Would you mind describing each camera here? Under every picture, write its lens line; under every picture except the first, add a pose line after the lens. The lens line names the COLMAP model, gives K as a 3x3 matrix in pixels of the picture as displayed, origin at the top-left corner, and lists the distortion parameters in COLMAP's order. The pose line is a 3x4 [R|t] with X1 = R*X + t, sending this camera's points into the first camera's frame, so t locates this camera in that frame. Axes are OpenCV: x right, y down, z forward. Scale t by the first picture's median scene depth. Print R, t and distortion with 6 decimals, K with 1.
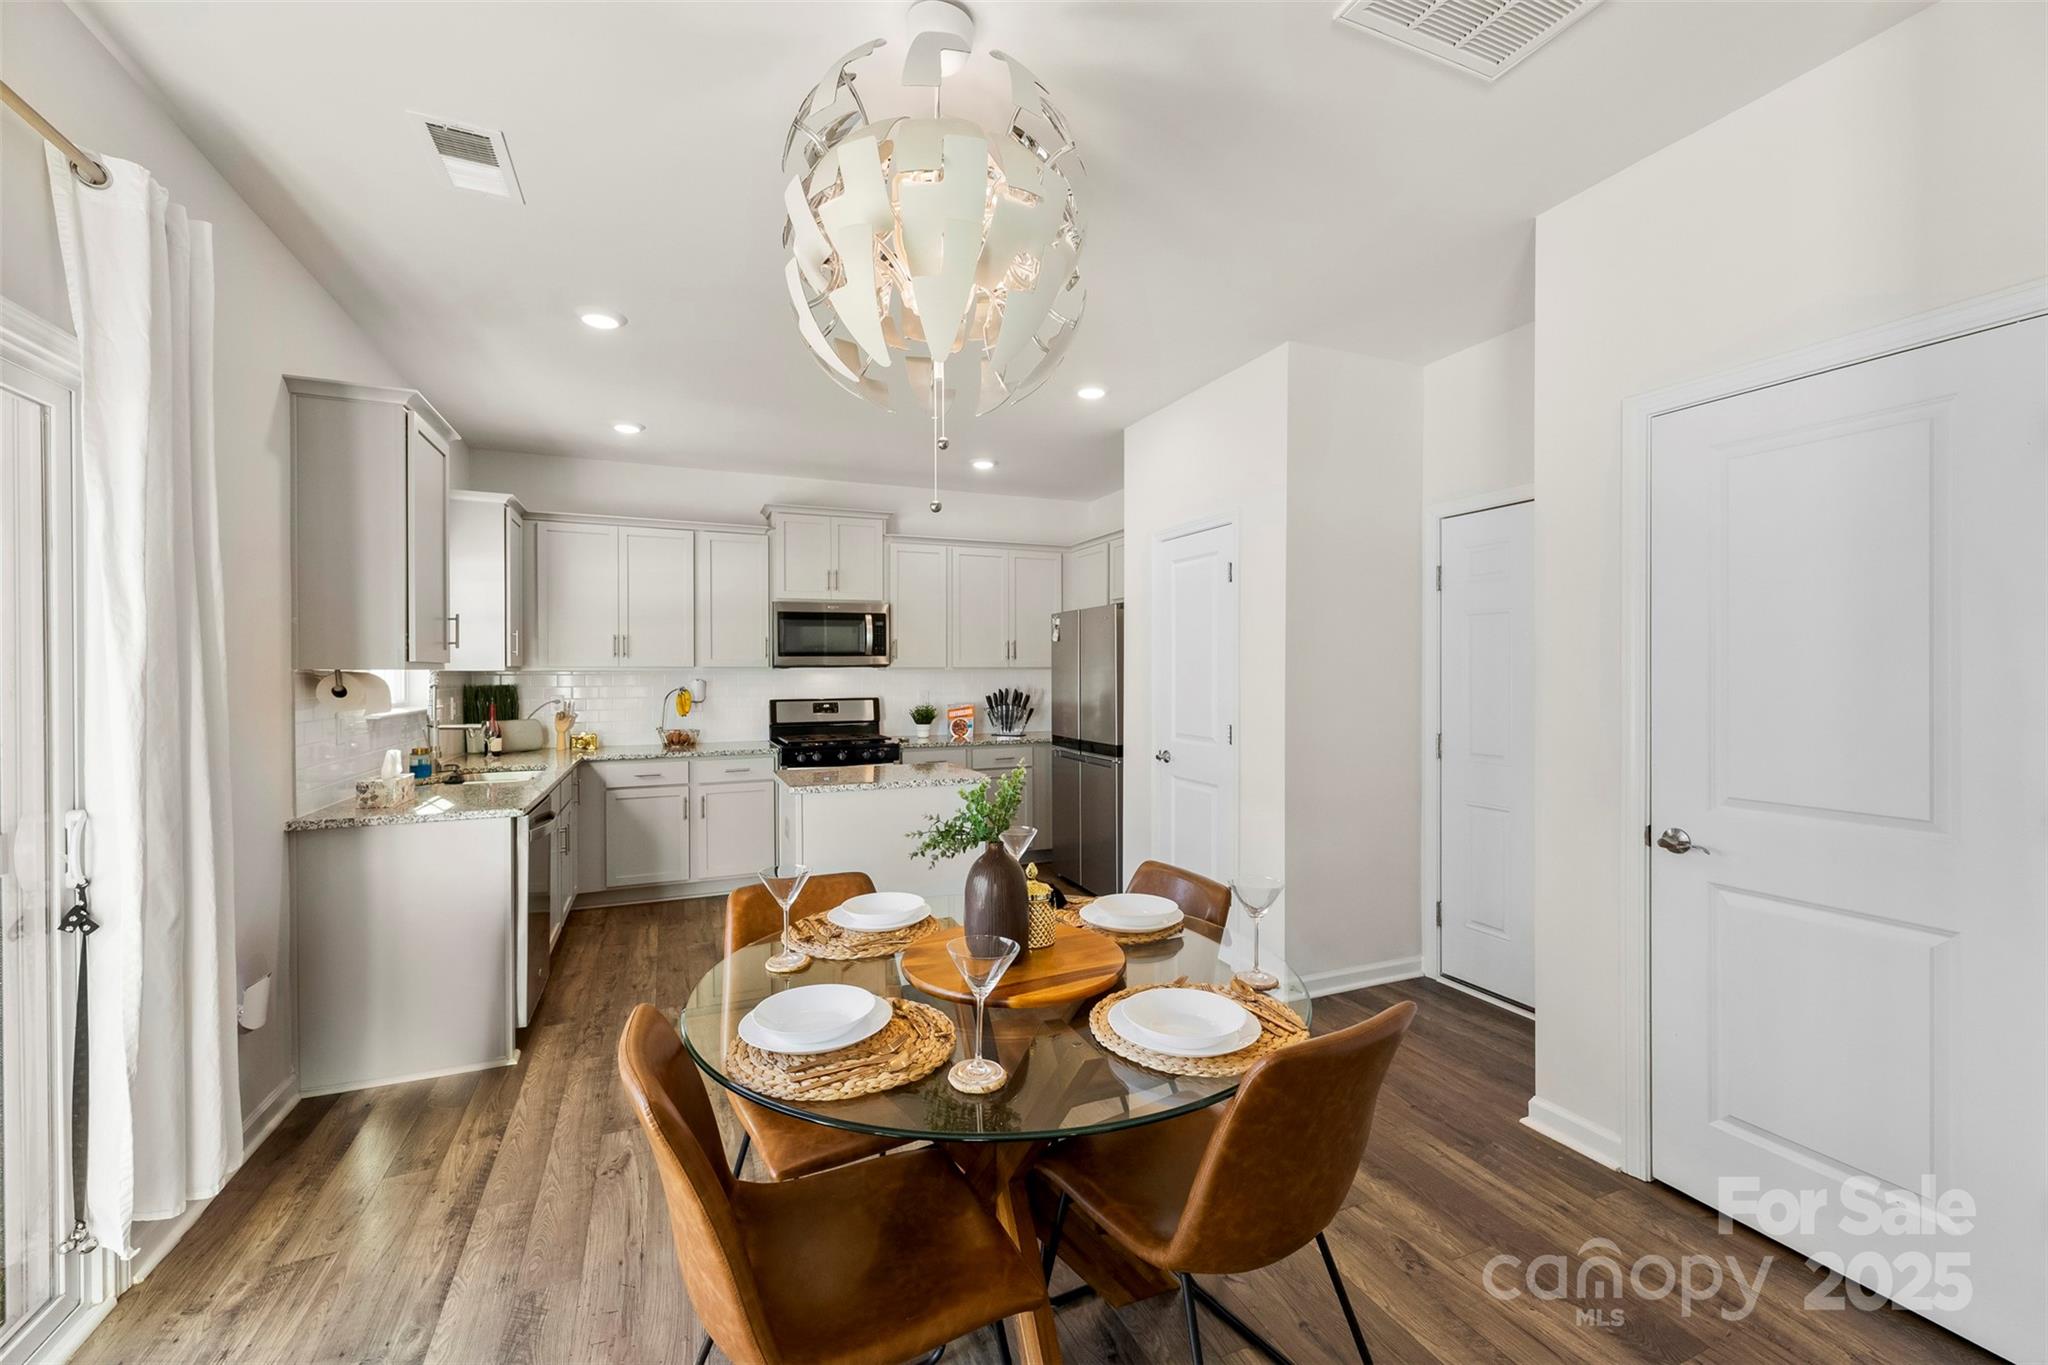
lens RADIAL K [[827.1, 0, 1009.2], [0, 827.1, 679.2], [0, 0, 1]] dist [-0.000196, -0.000050]
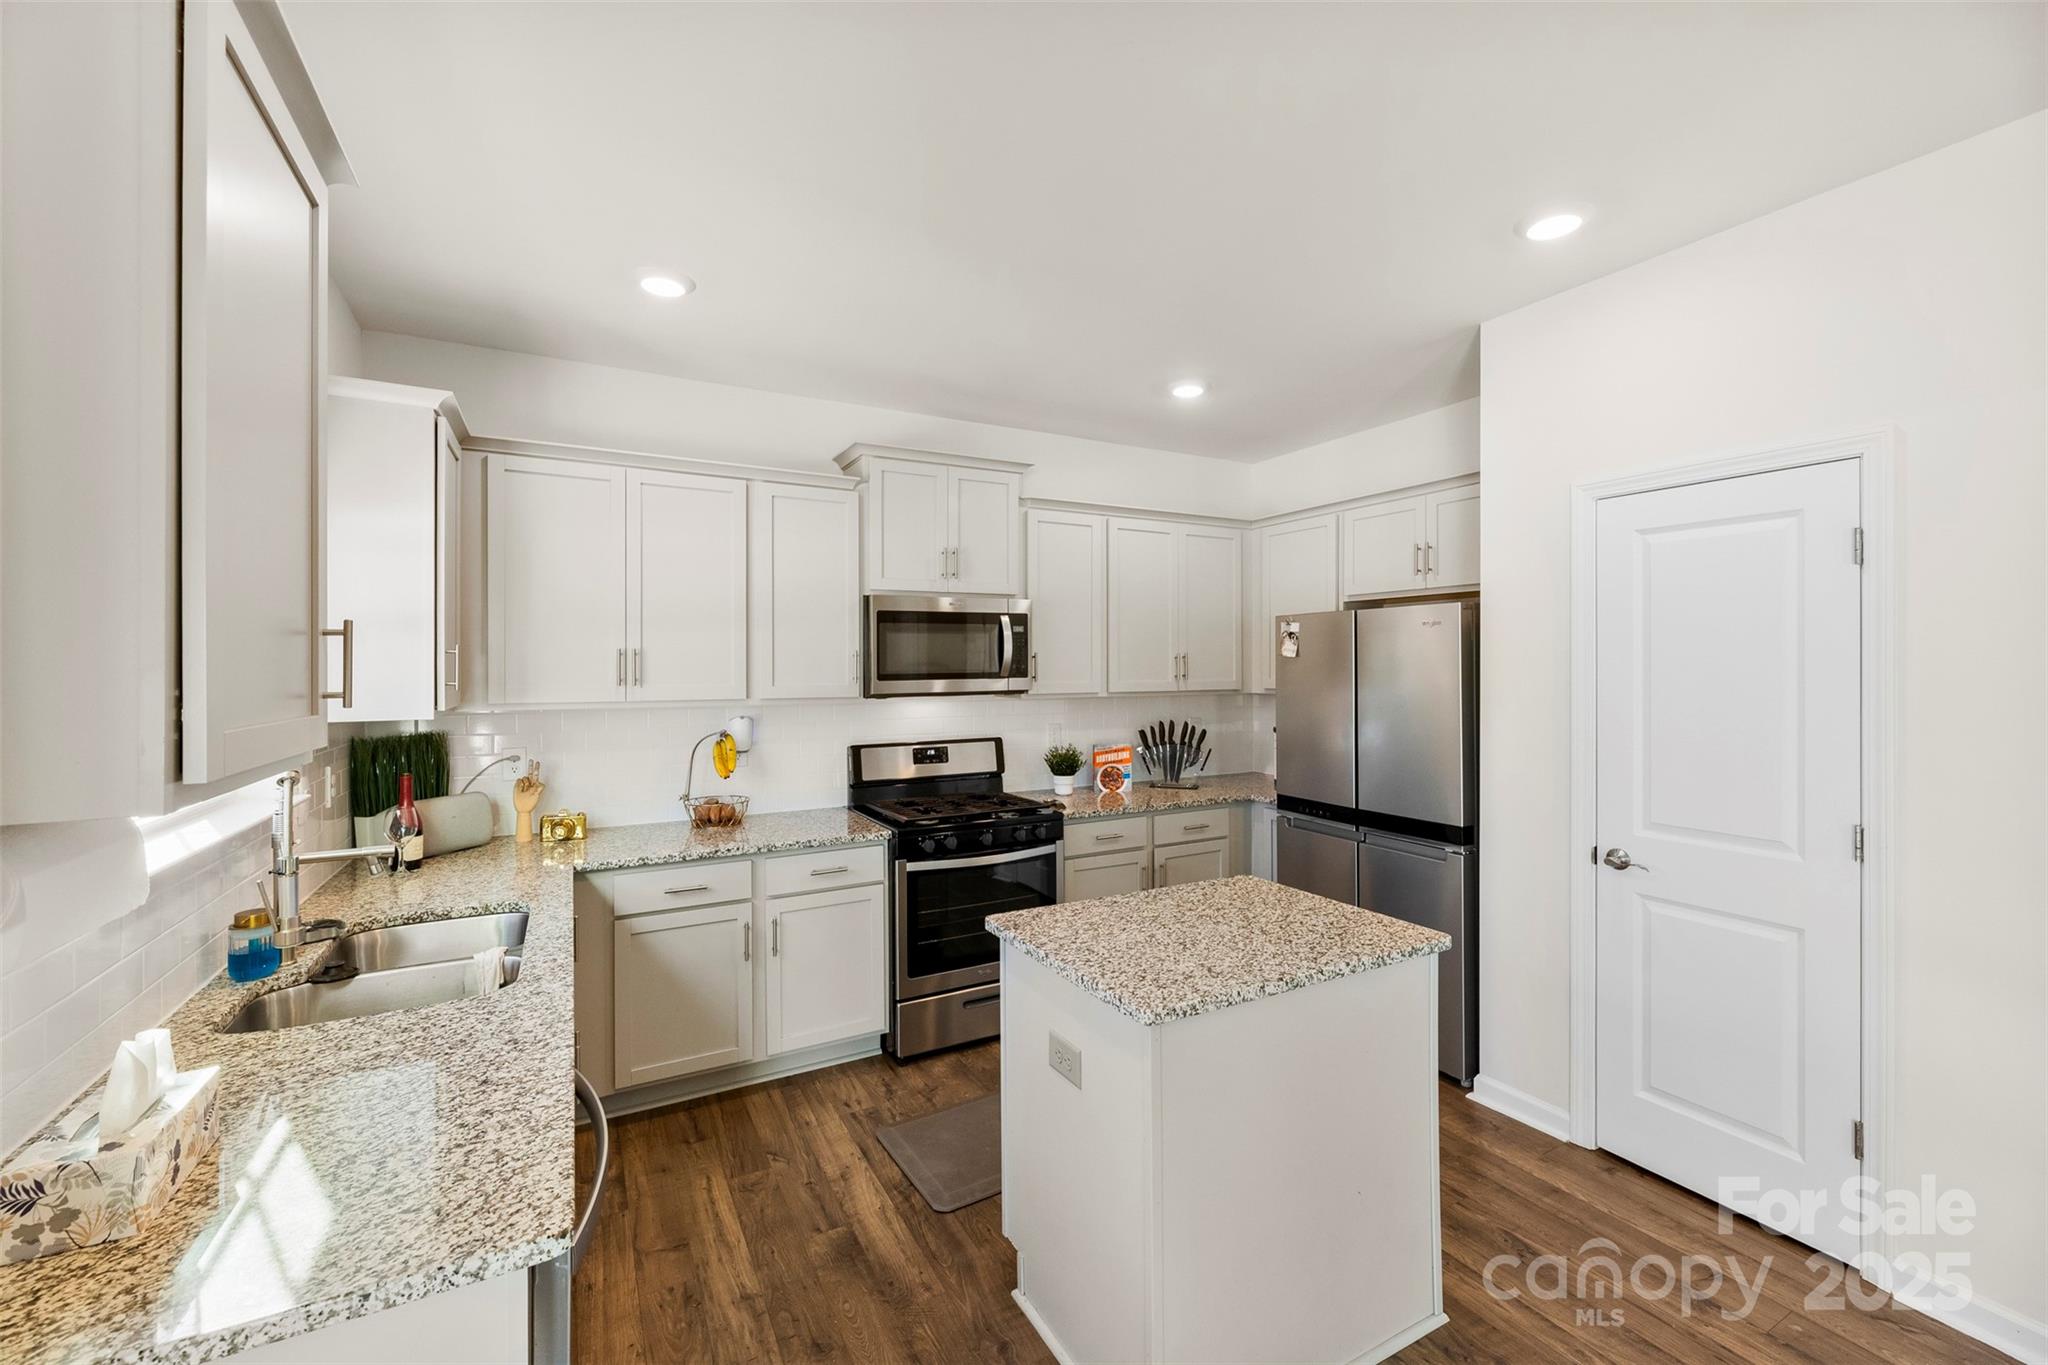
lens RADIAL K [[827.1, 0, 1025.1], [0, 827.1, 671.8], [0, 0, 1]] dist [-0.000196, -0.000050]
pose [[0.994699, -0.008747, 0.102454, -0.227592], [0.008025, 0.999940, 0.007457, -0.038906], [-0.102513, -0.006595, 0.994710, 0.344227]]
